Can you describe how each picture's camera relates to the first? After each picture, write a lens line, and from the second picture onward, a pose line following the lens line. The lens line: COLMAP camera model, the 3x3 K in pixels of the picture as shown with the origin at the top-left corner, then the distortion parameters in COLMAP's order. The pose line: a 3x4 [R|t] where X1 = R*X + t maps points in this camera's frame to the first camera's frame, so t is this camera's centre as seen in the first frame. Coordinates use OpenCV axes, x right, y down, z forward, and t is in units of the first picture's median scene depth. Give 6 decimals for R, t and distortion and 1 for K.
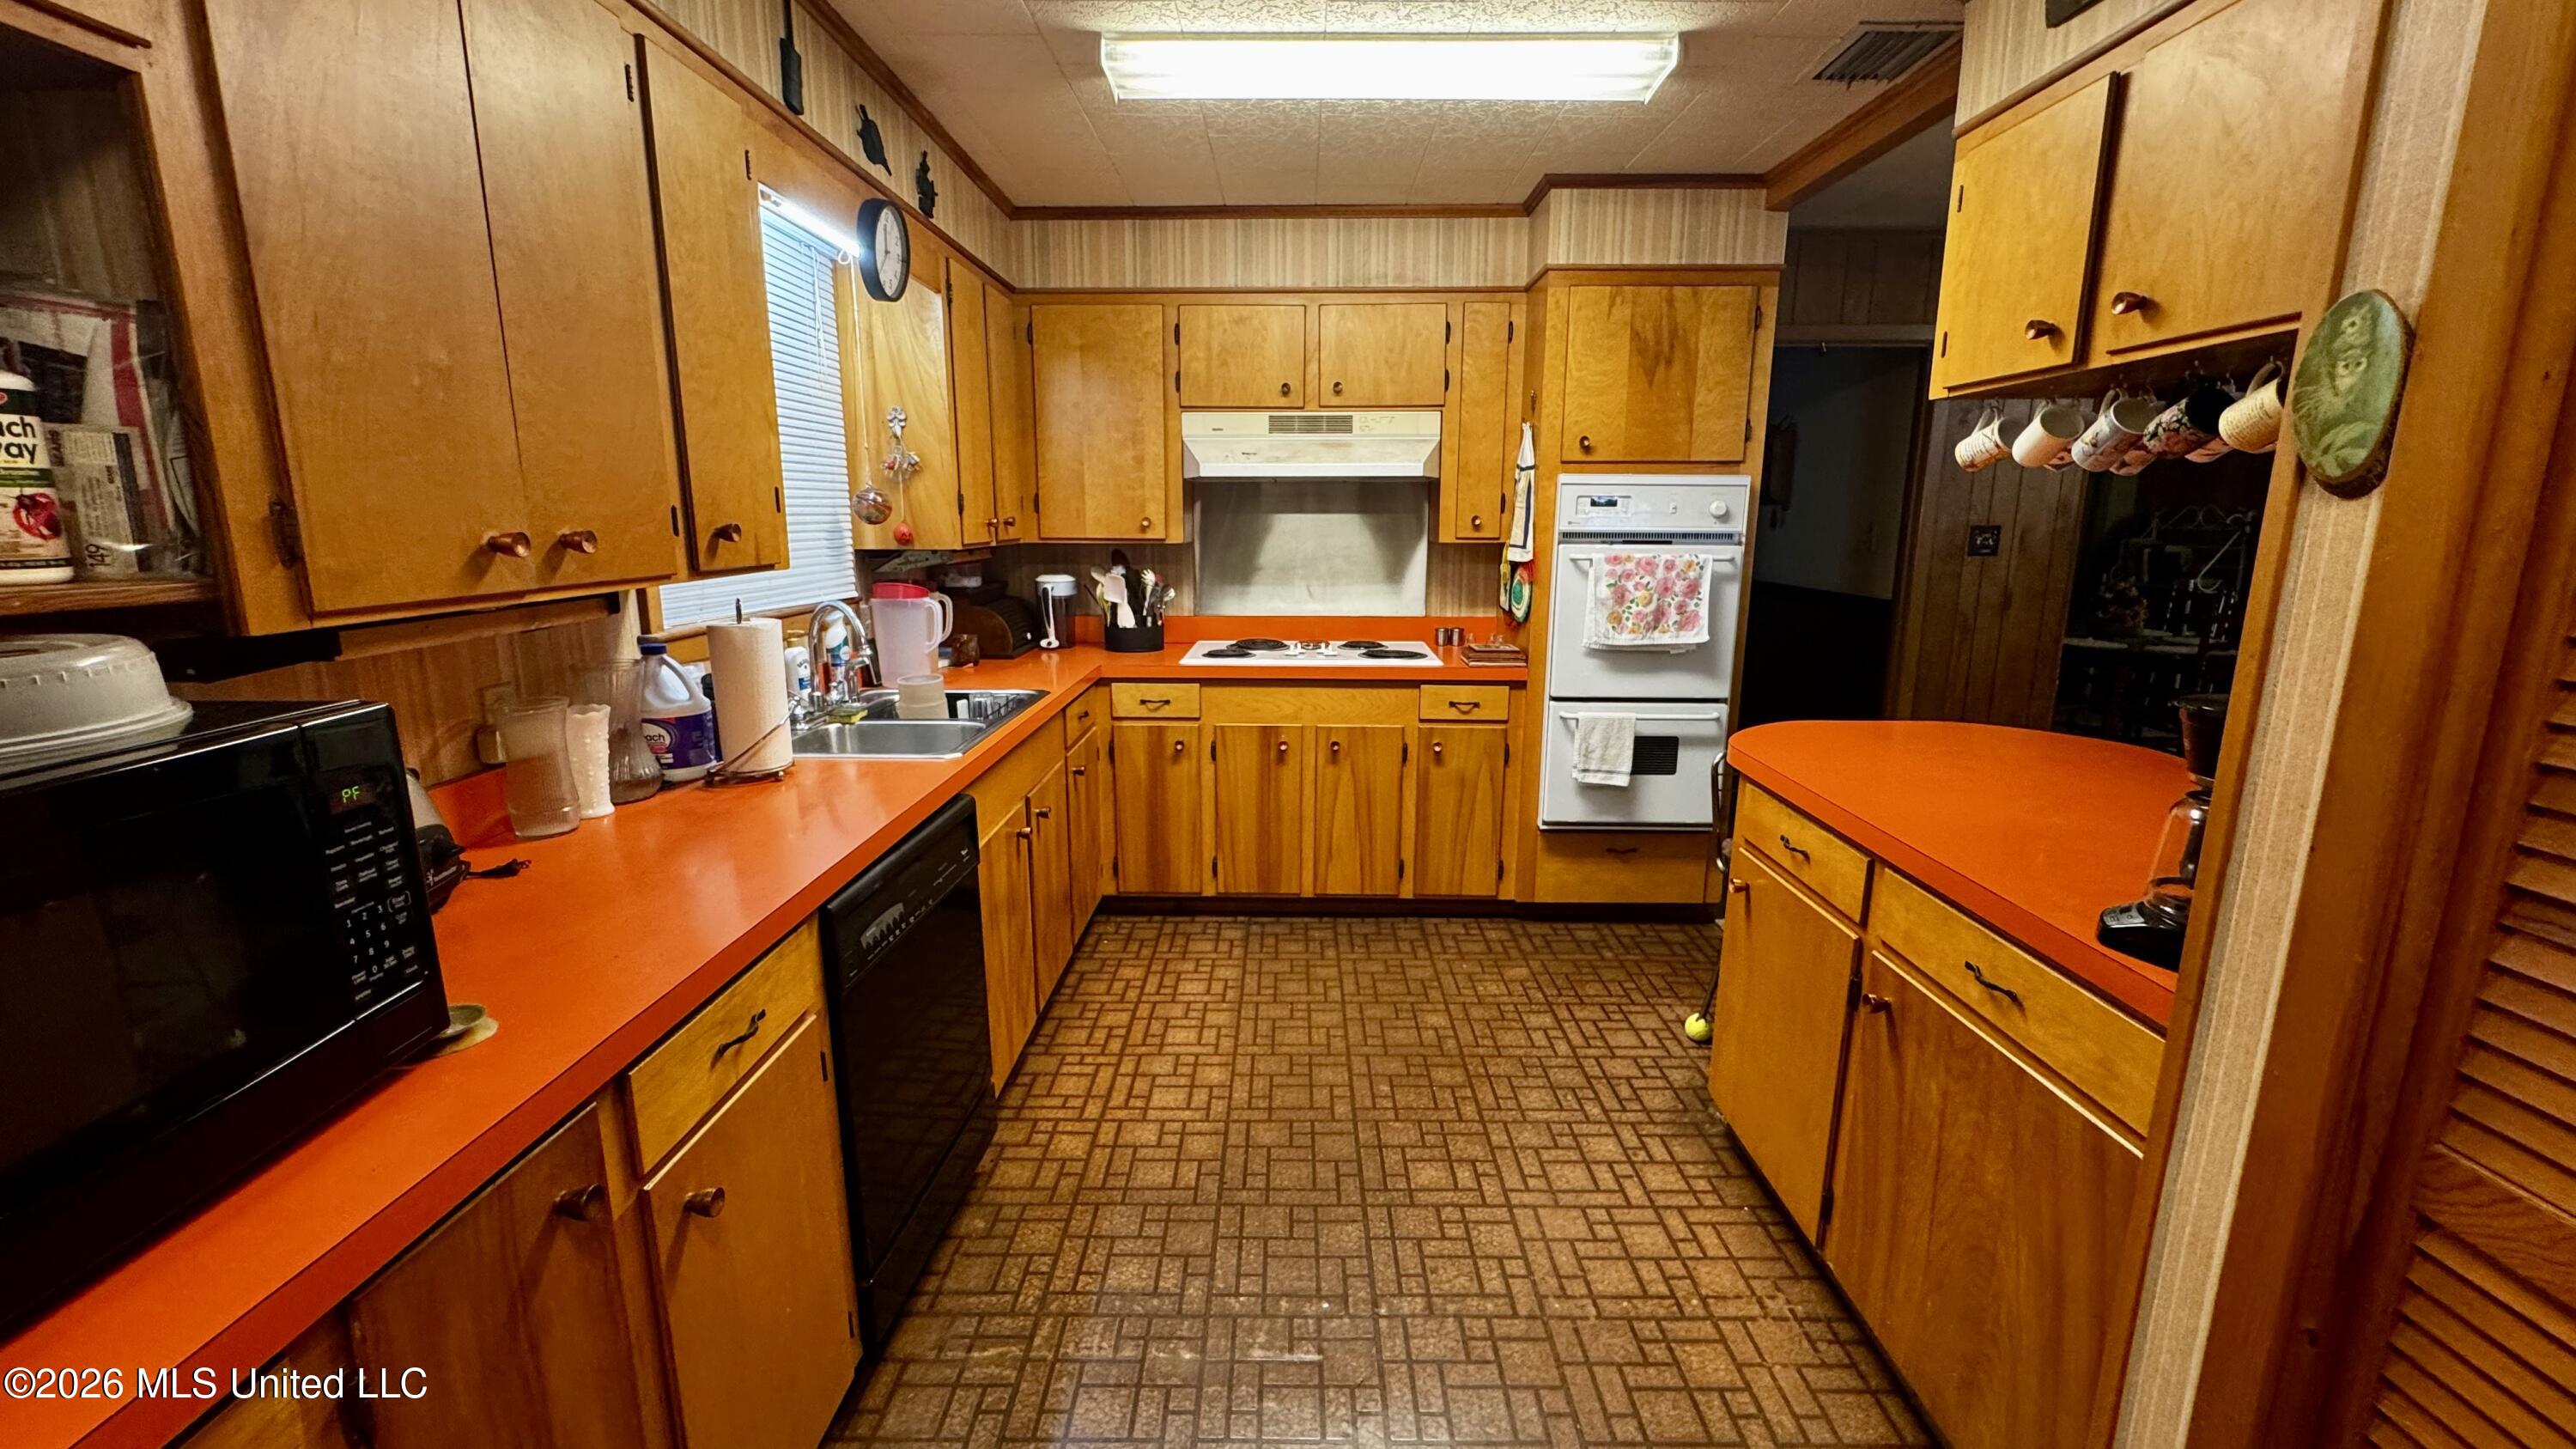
lens RADIAL K [[1036.0, 0, 1278.9], [0, 1036.0, 722.0], [0, 0, 1]] dist [-0.003186, 0.000594]
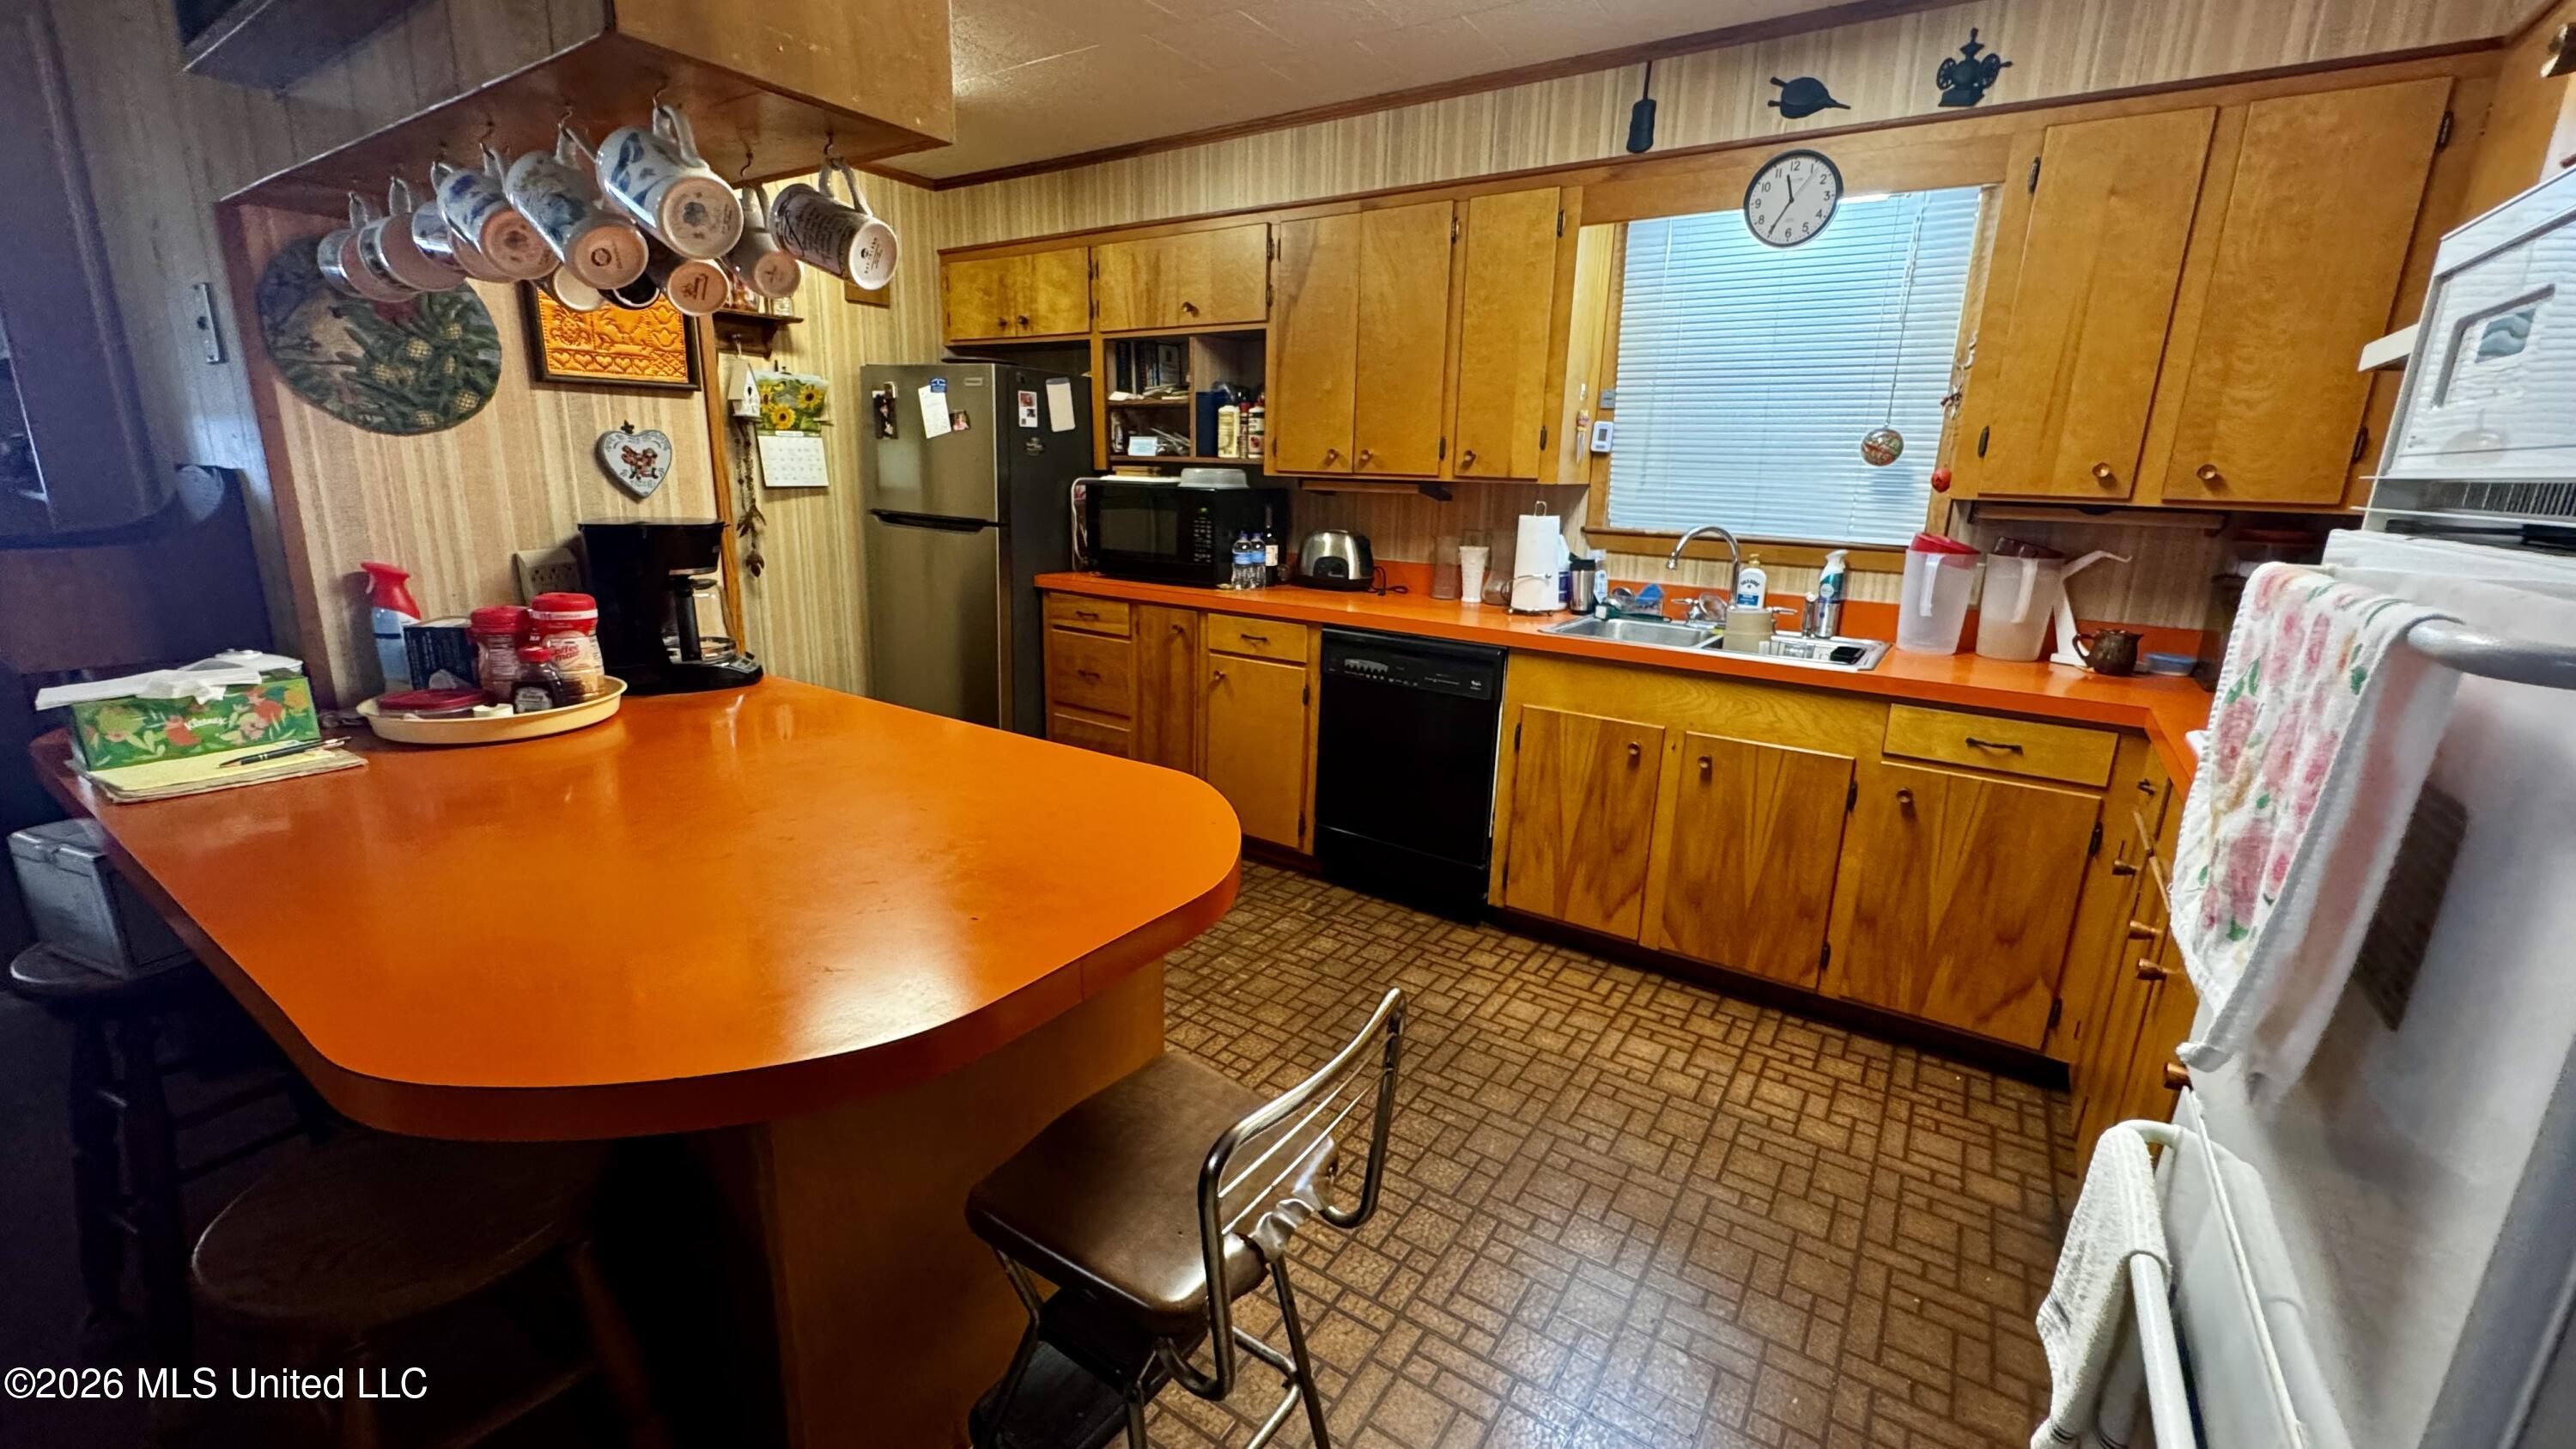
lens RADIAL K [[1036.0, 0, 1283.7], [0, 1036.0, 718.8], [0, 0, 1]] dist [-0.003186, 0.000594]
pose [[-0.554395, 0.180636, -0.812414, 0.988240], [-0.194624, 0.920956, 0.337582, -0.253136], [0.809177, 0.345269, -0.475417, 1.450096]]
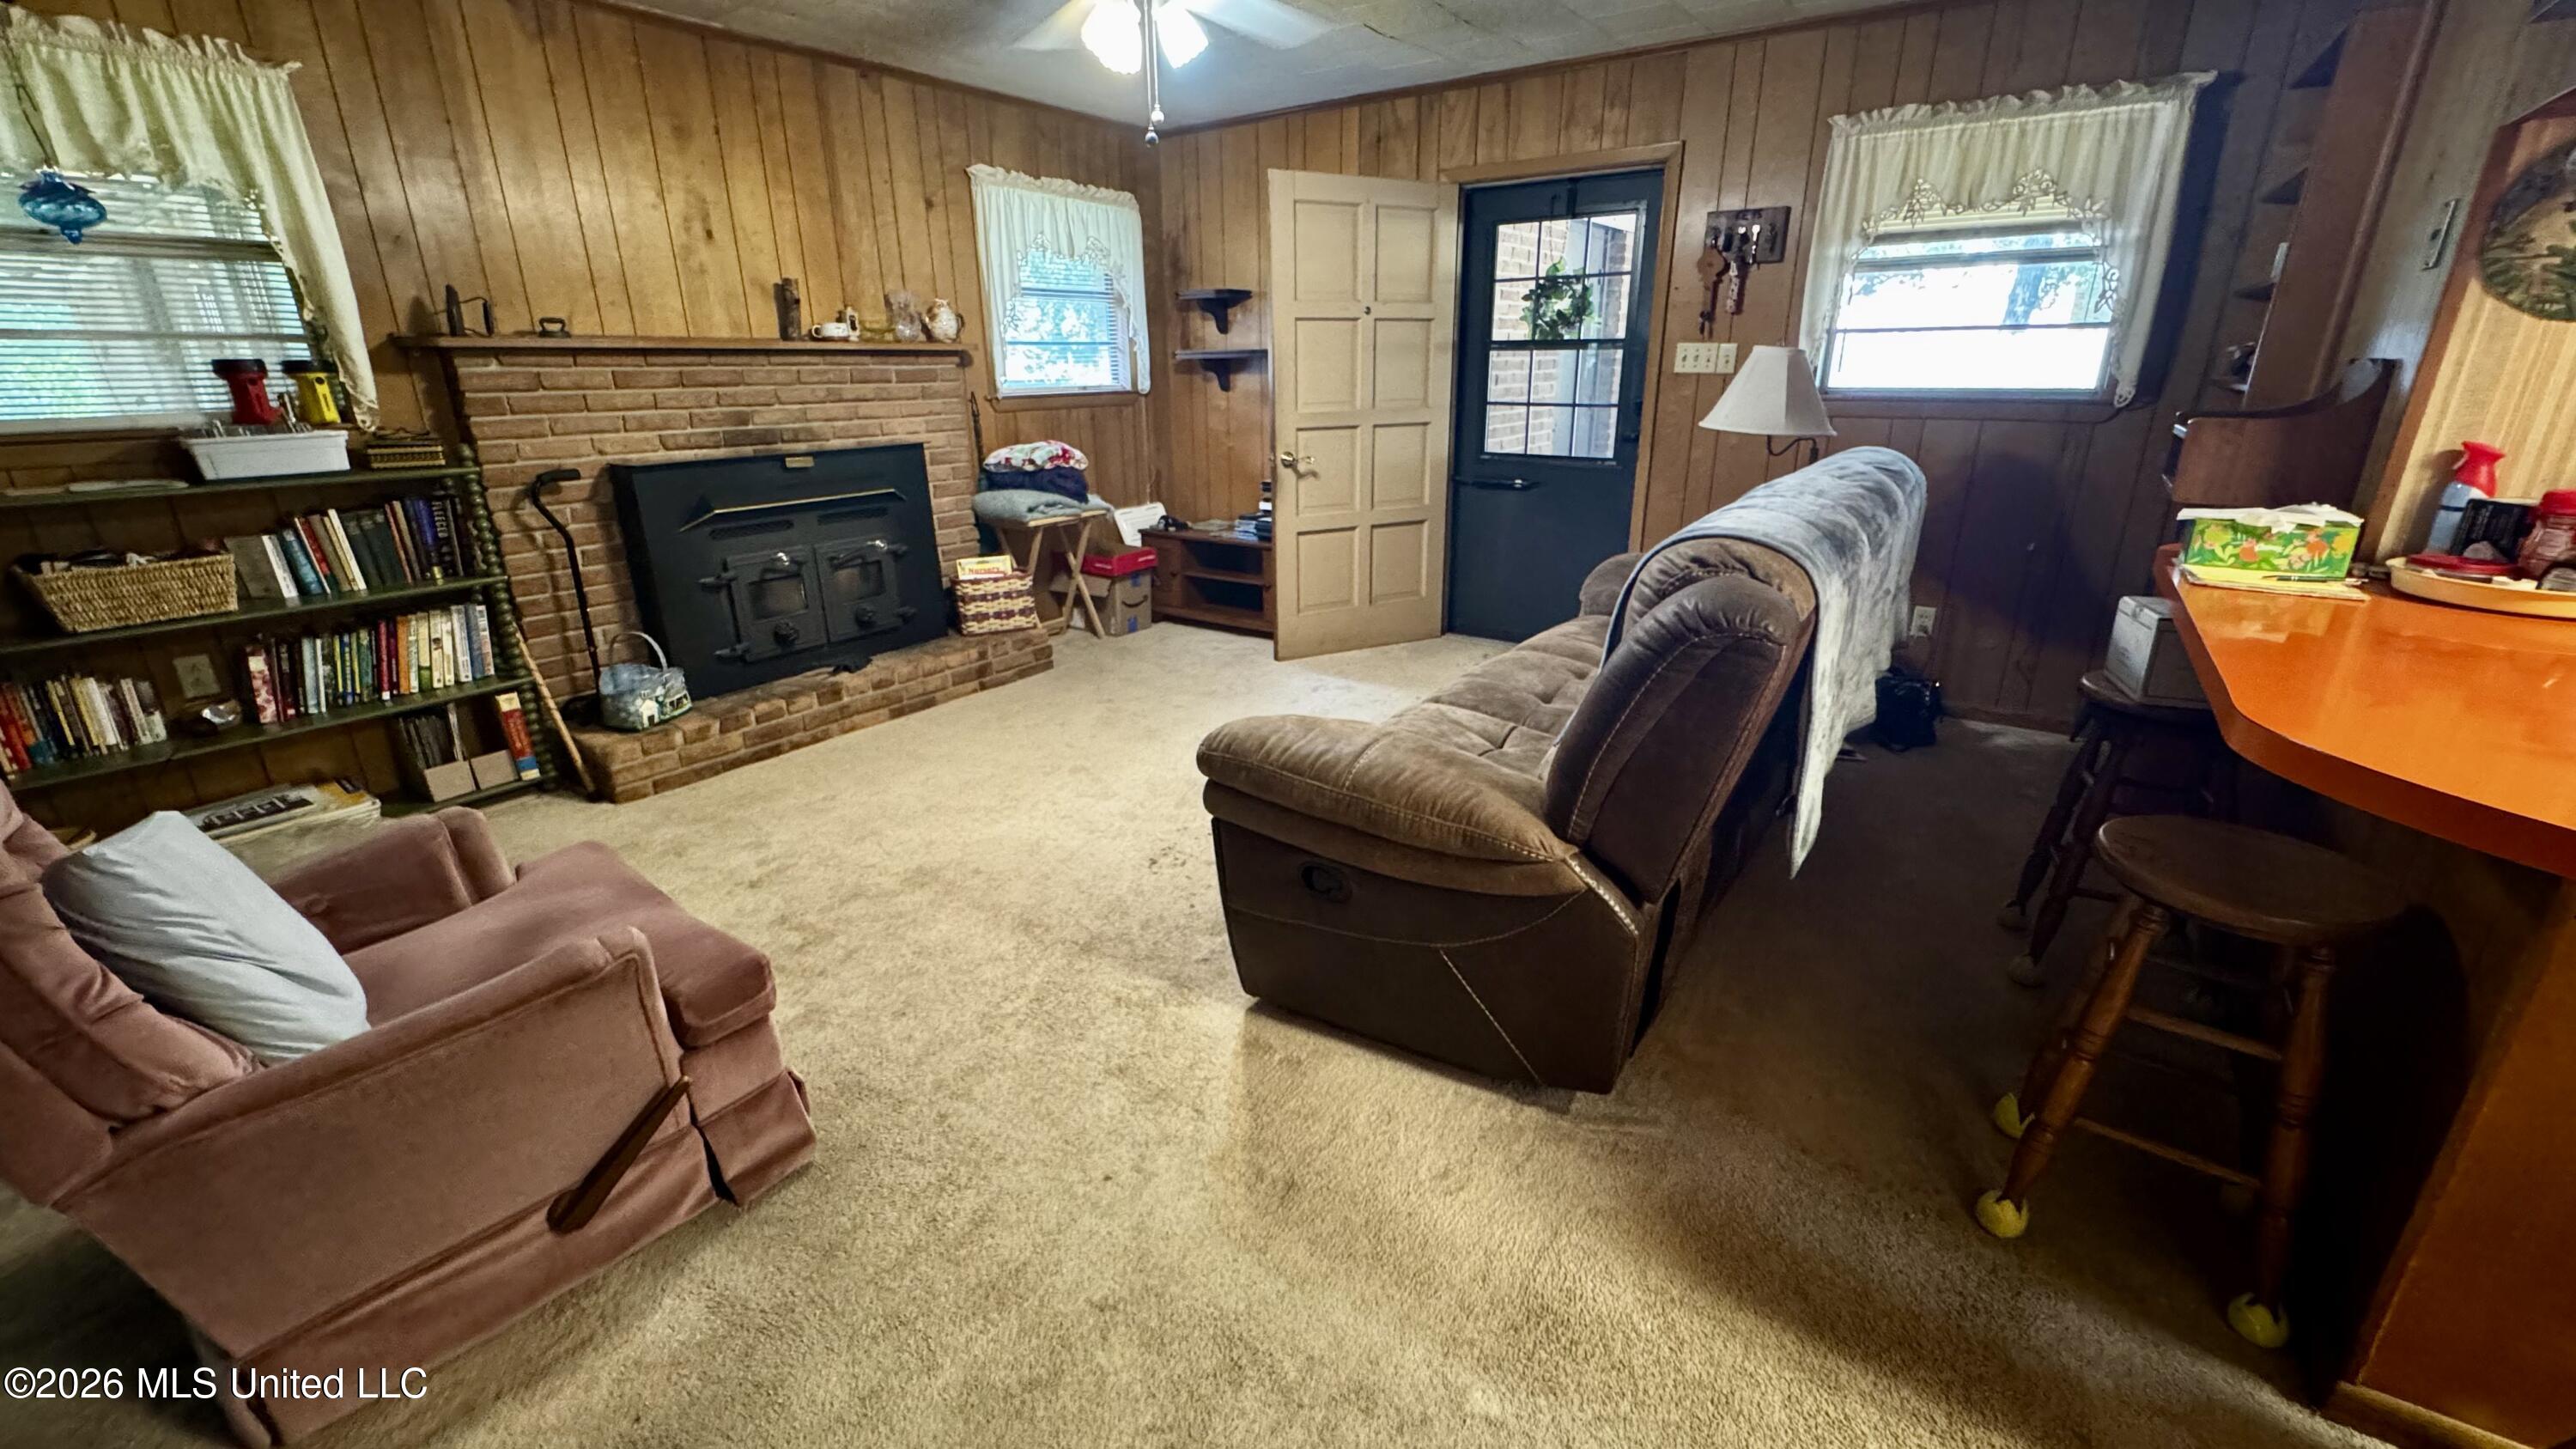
lens RADIAL K [[1036.0, 0, 1288.1], [0, 1036.0, 722.4], [0, 0, 1]] dist [-0.003186, 0.000594]
pose [[-0.825228, -0.187627, 0.532724, 0.995462], [0.114205, 0.868293, 0.482726, -0.259835], [-0.553133, 0.459198, -0.695112, 1.500006]]
